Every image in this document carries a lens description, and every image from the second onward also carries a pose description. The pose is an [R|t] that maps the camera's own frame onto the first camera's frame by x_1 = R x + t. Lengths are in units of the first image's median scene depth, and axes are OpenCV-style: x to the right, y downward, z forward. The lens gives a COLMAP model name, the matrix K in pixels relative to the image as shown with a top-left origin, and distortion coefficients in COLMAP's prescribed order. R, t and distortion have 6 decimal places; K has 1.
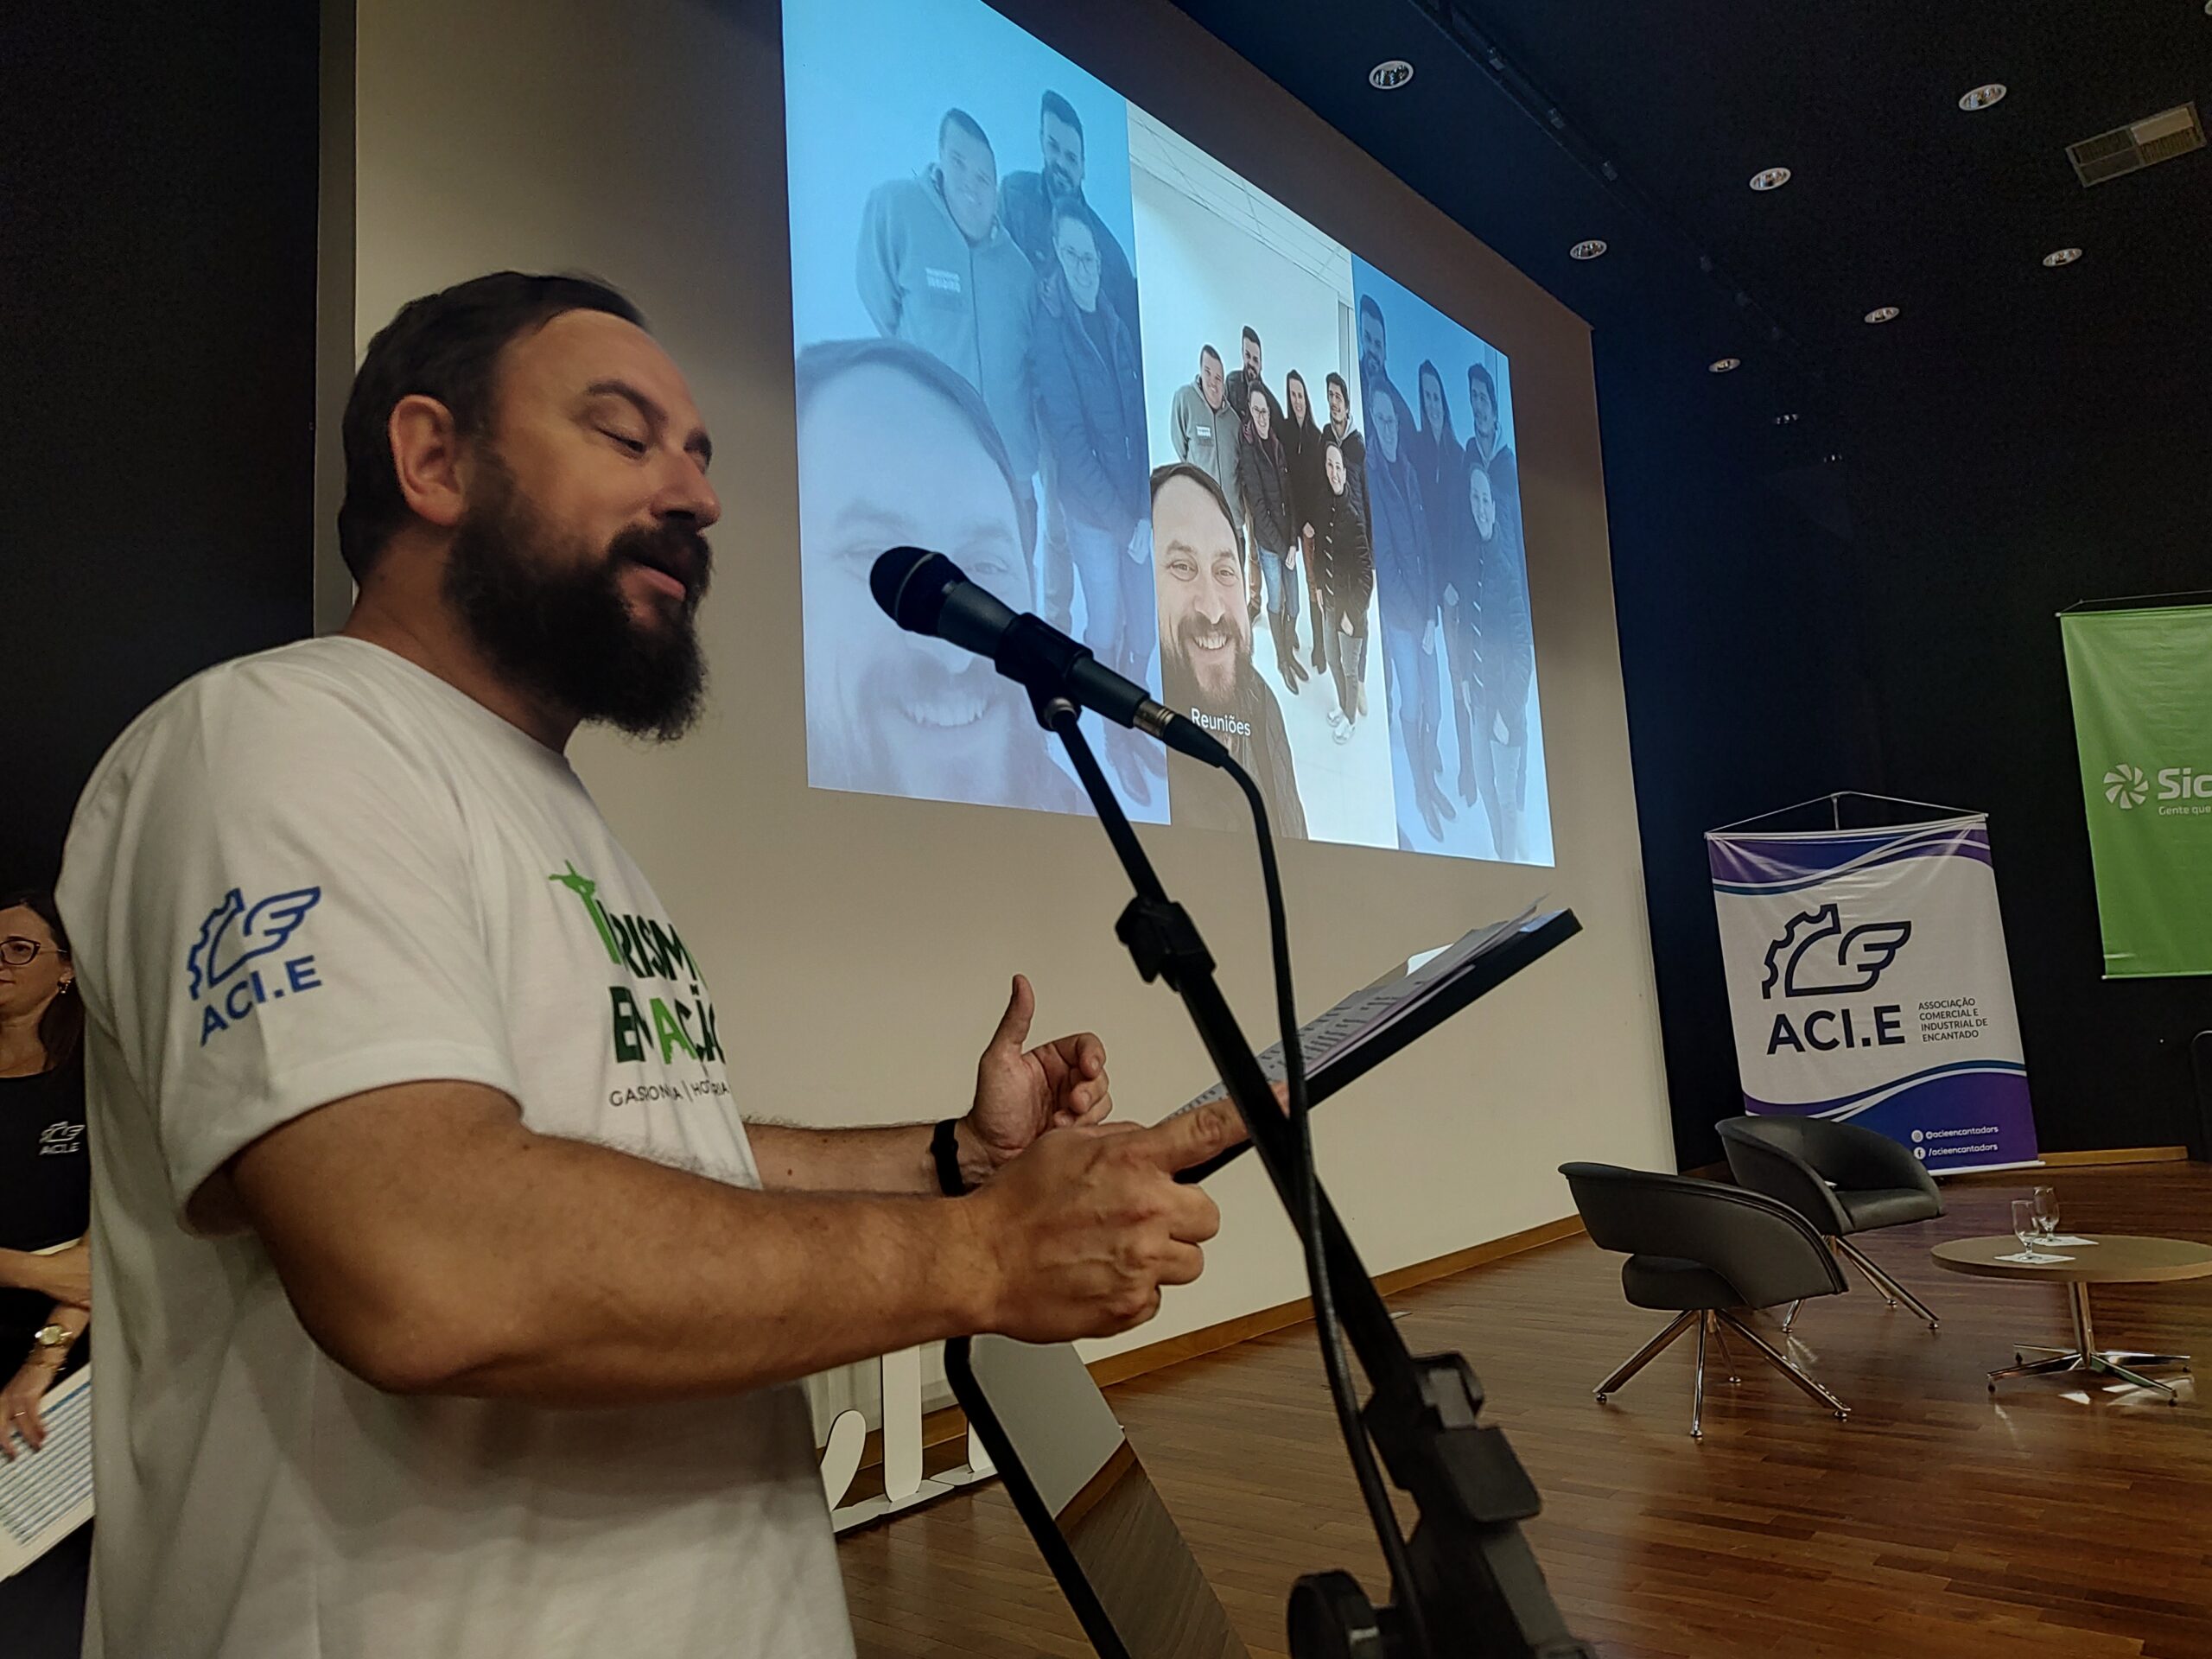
lens RADIAL K [[1492.7, 0, 1112.1], [0, 1492.7, 826.9], [0, 0, 1]] dist [0.094118, -0.075200]
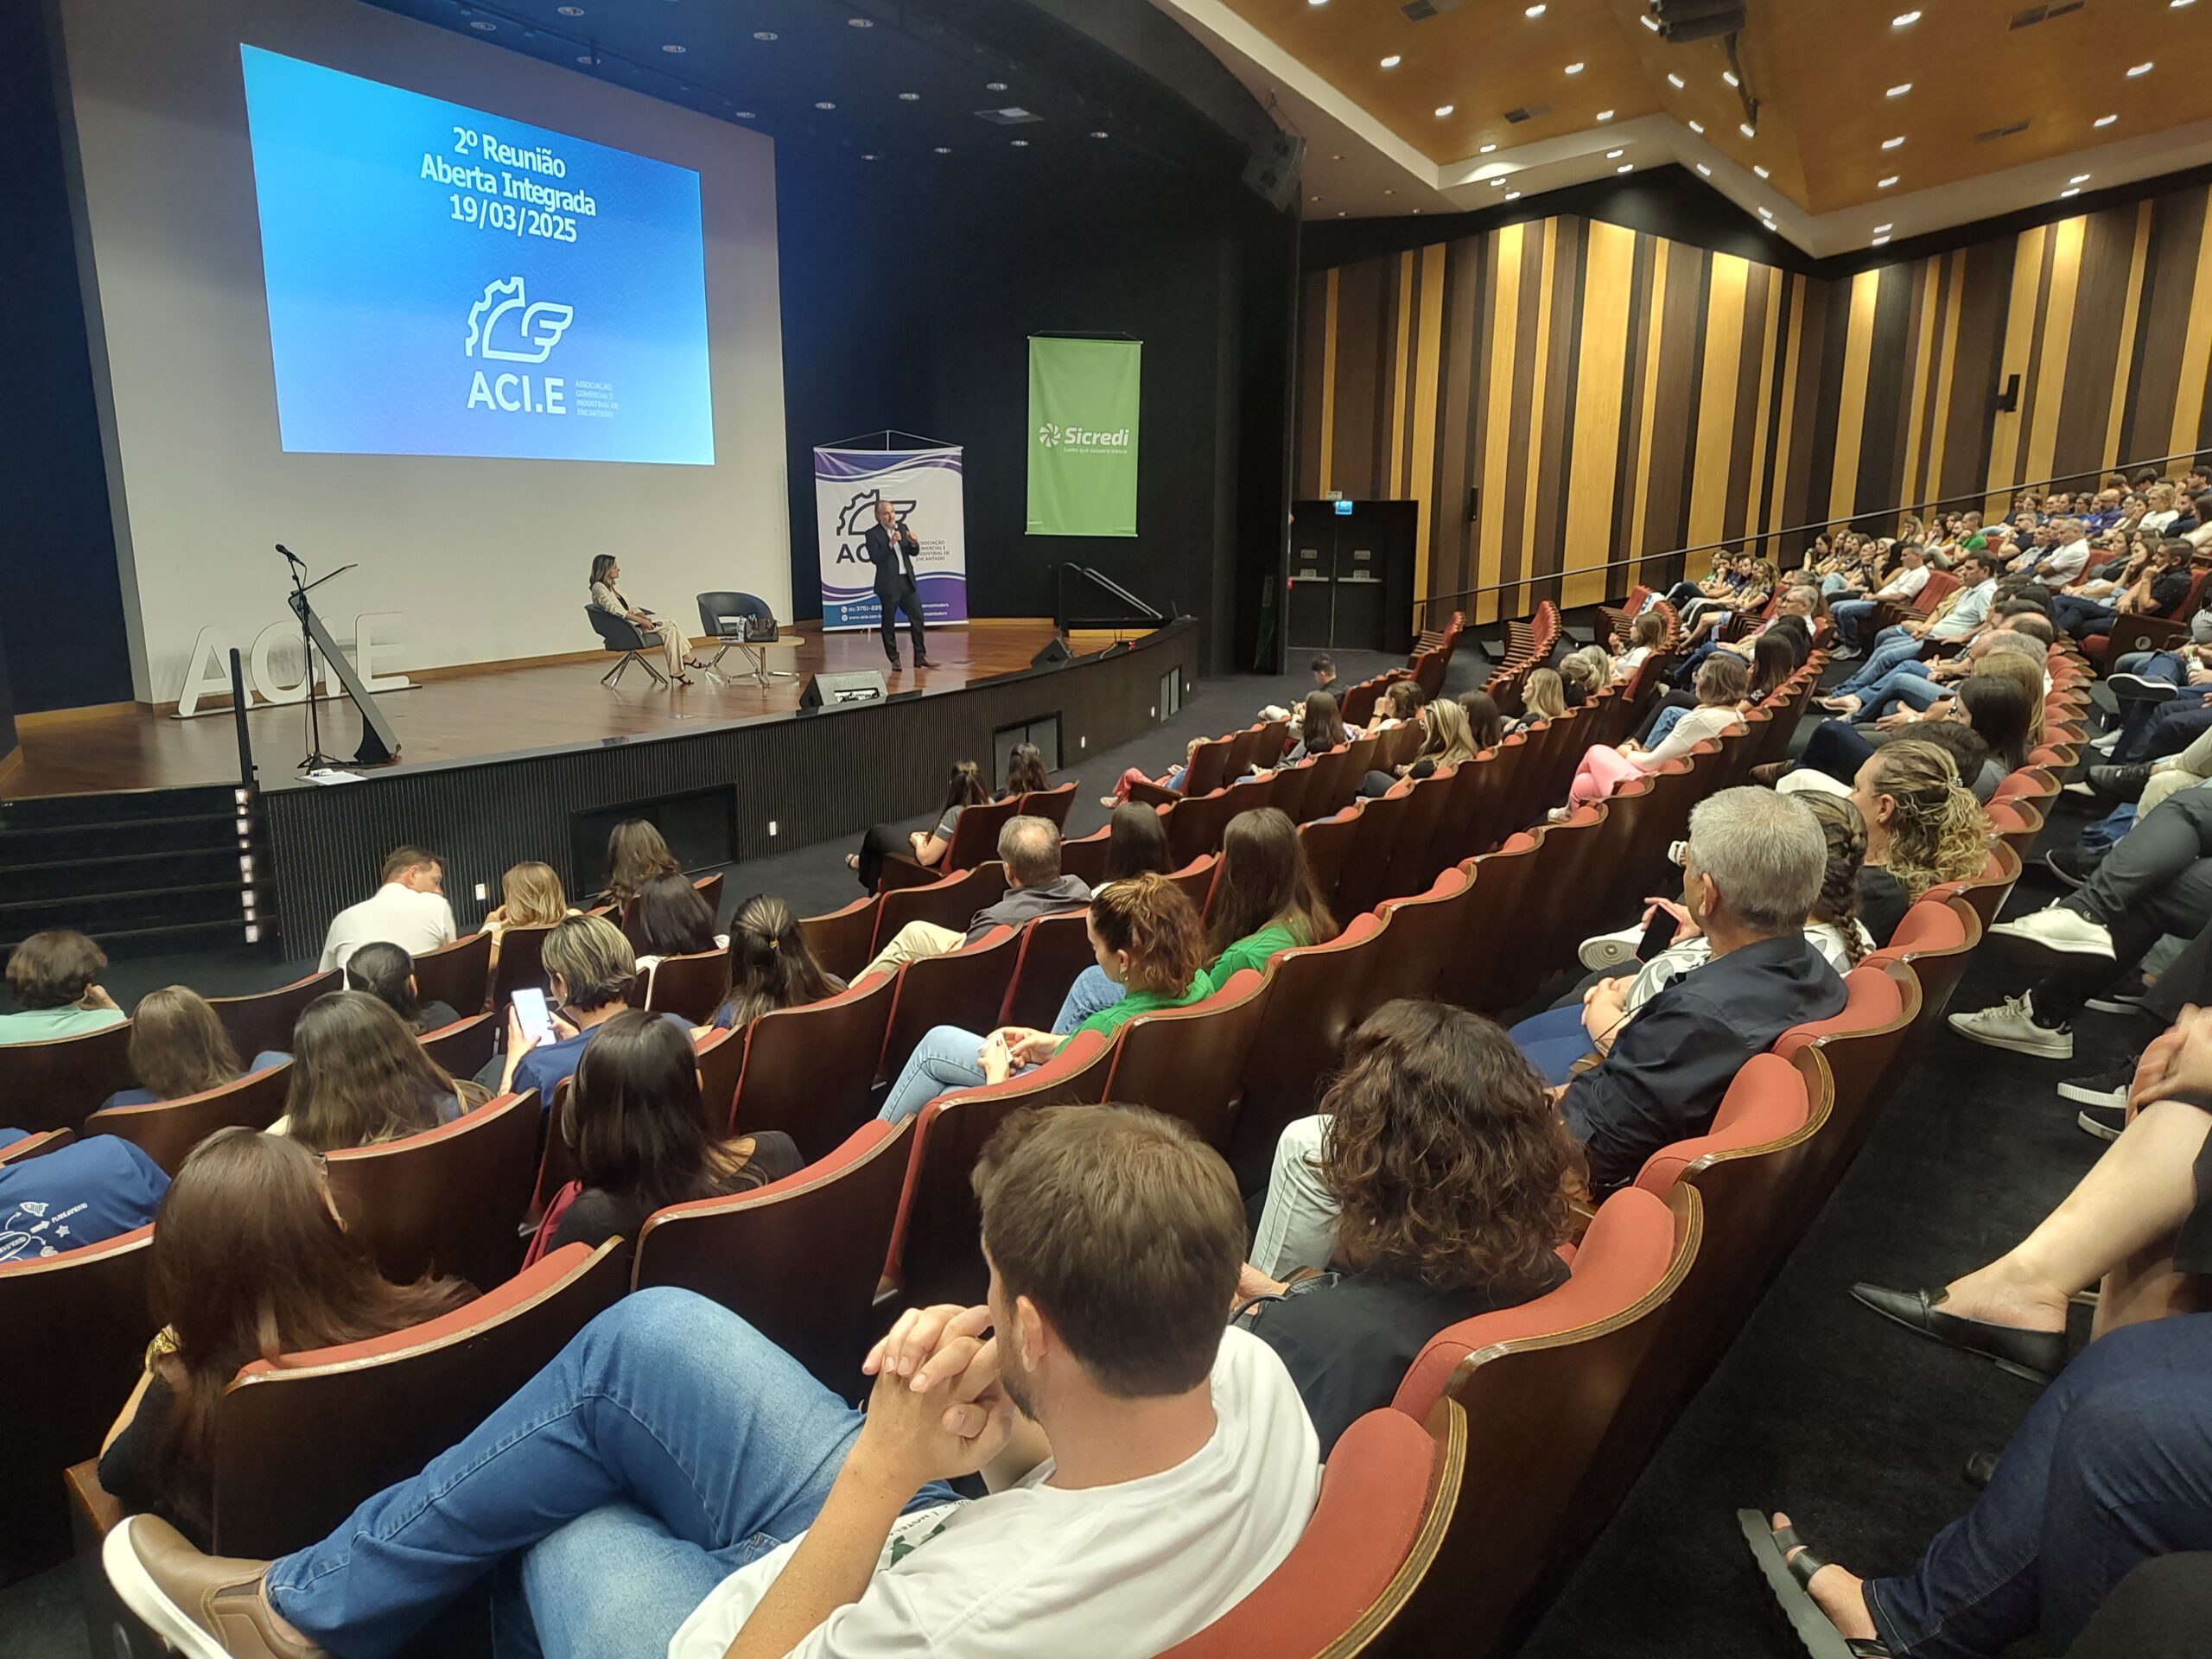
lens RADIAL K [[1494.8, 0, 1122.7], [0, 1494.8, 829.2], [0, 0, 1]] dist [0.052317, -0.097915]
pose [[0.961081, 0.008505, 0.276136, 0.251409], [-0.103278, 0.938117, 0.330561, -0.217153], [-0.256237, -0.346215, 0.902484, -1.020094]]
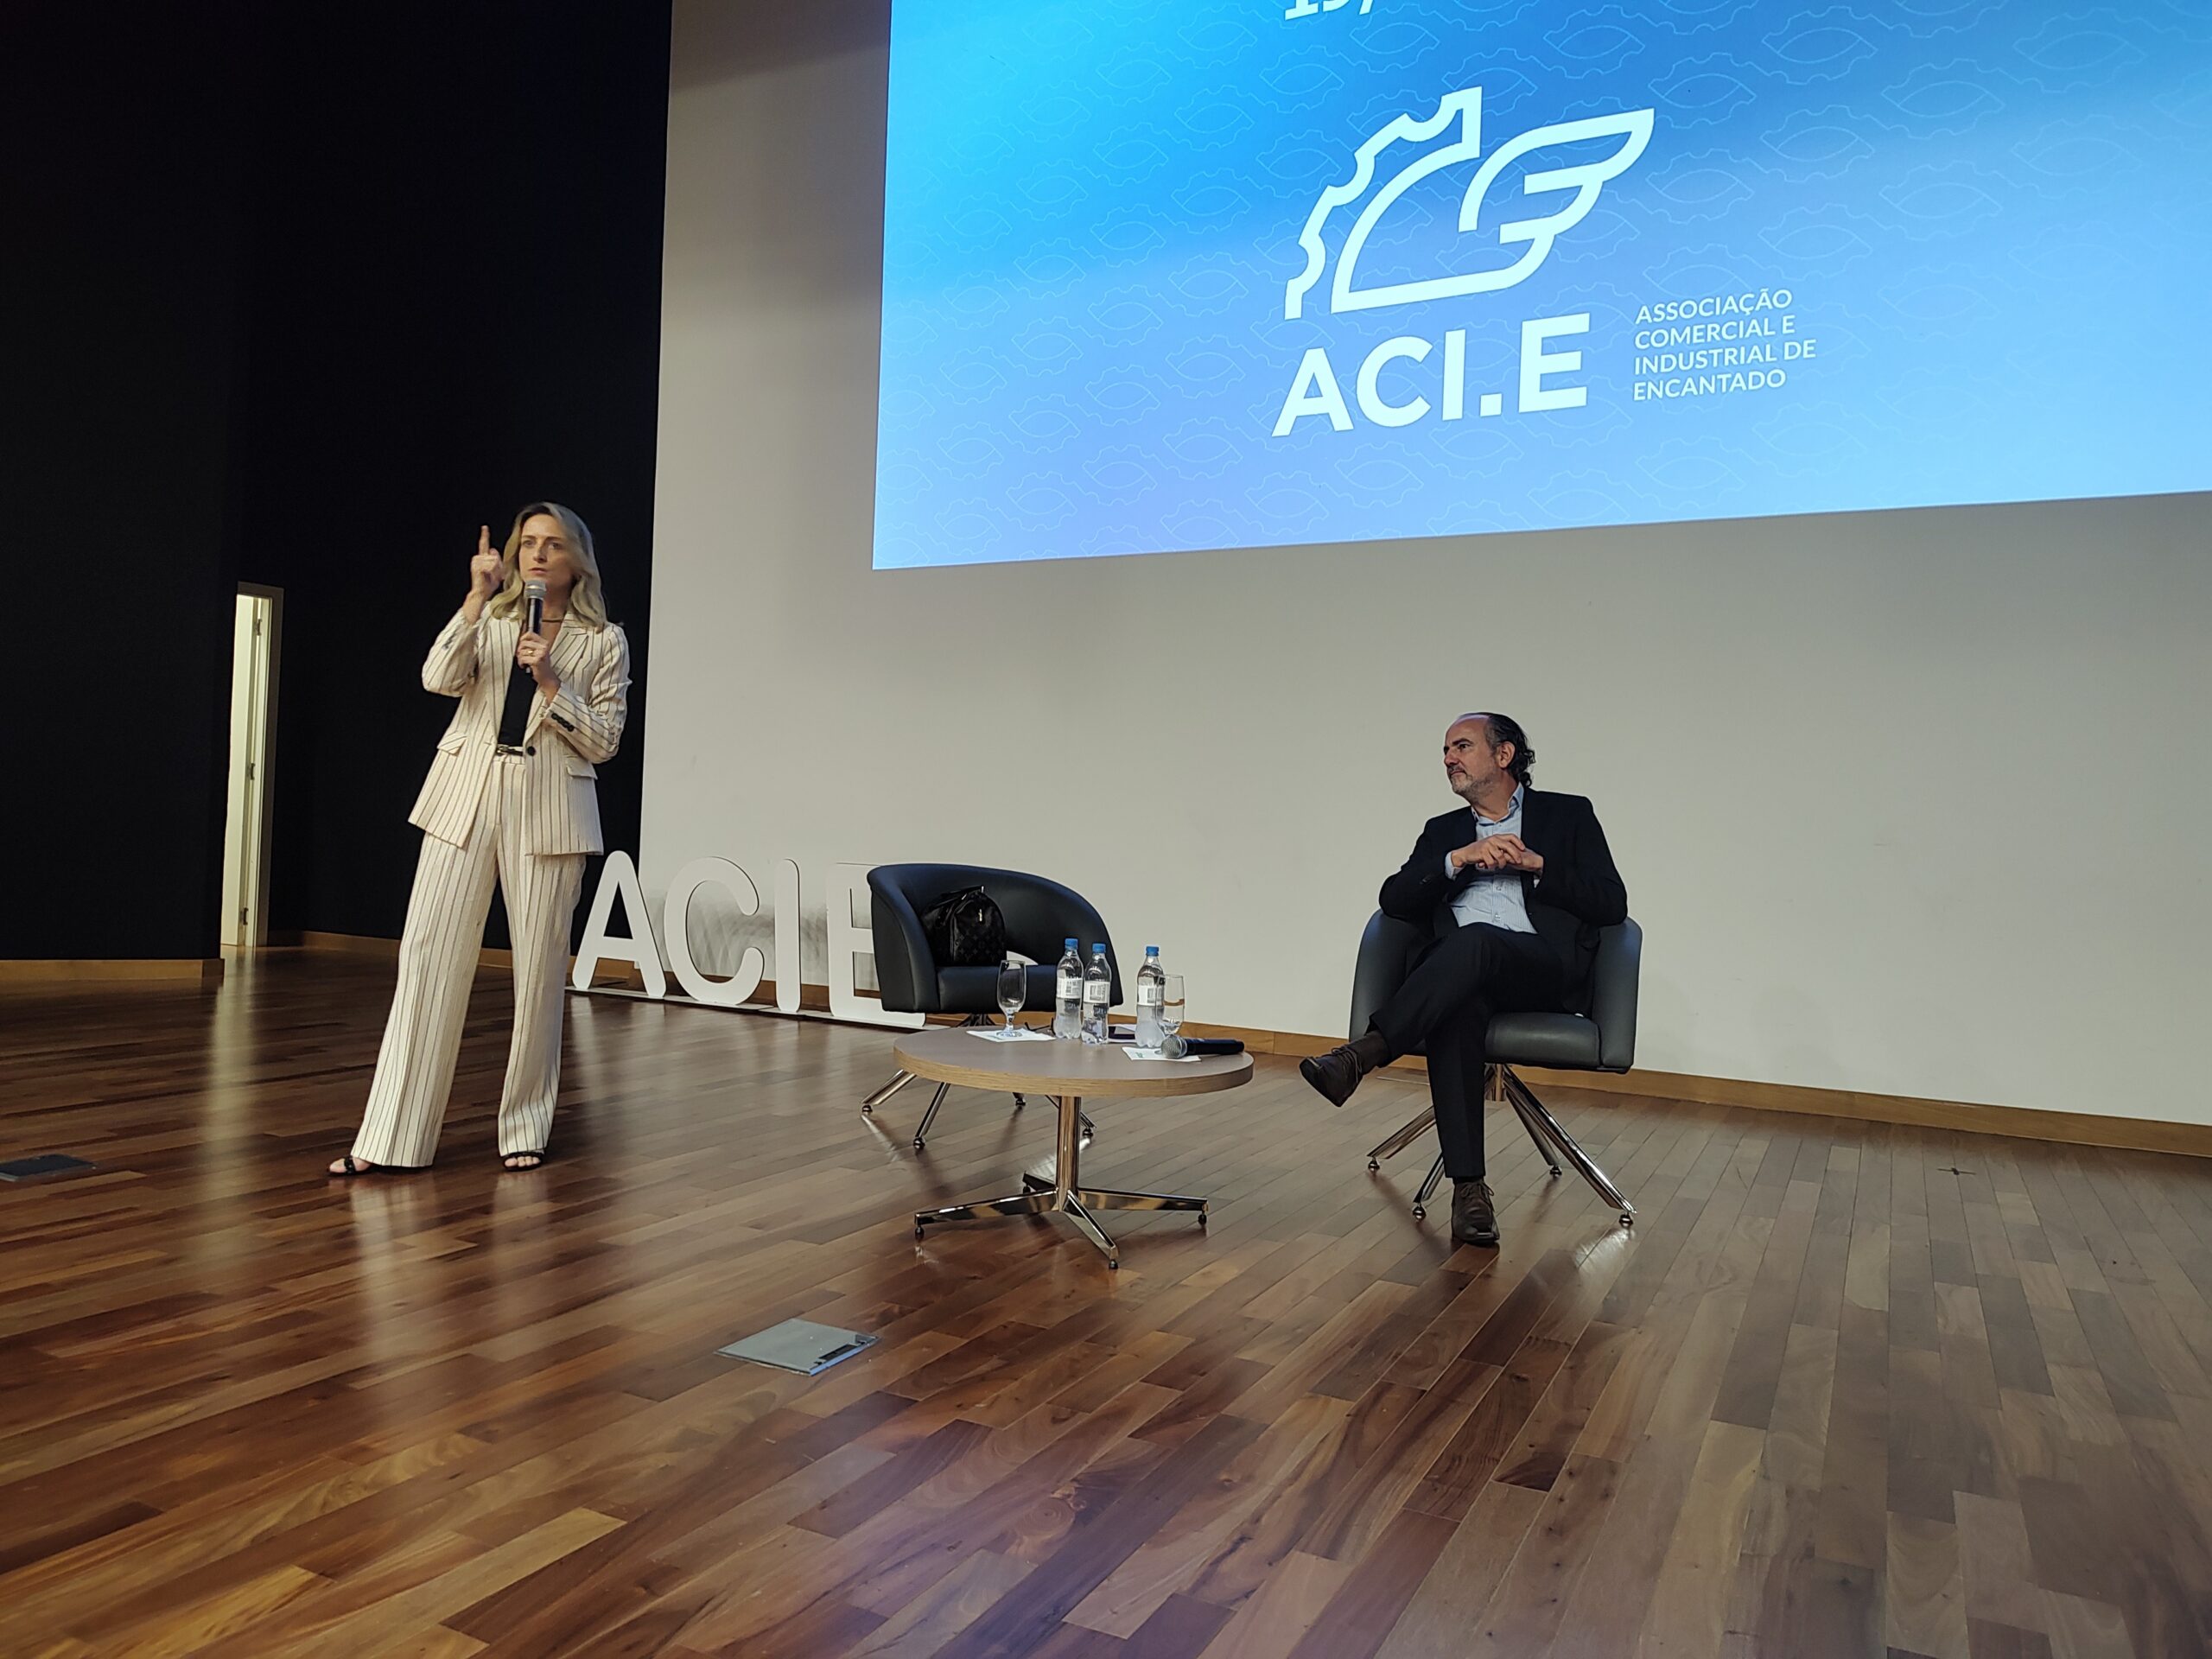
lens RADIAL K [[1501.5, 0, 1110.9], [0, 1501.5, 786.6], [0, 0, 1]] dist [0.100204, -0.113591]
pose [[0.239327, 0.042594, -0.970004, 0.656900], [0.086308, 0.994149, 0.064949, 0.055599], [0.967095, -0.099263, 0.234251, 0.427386]]
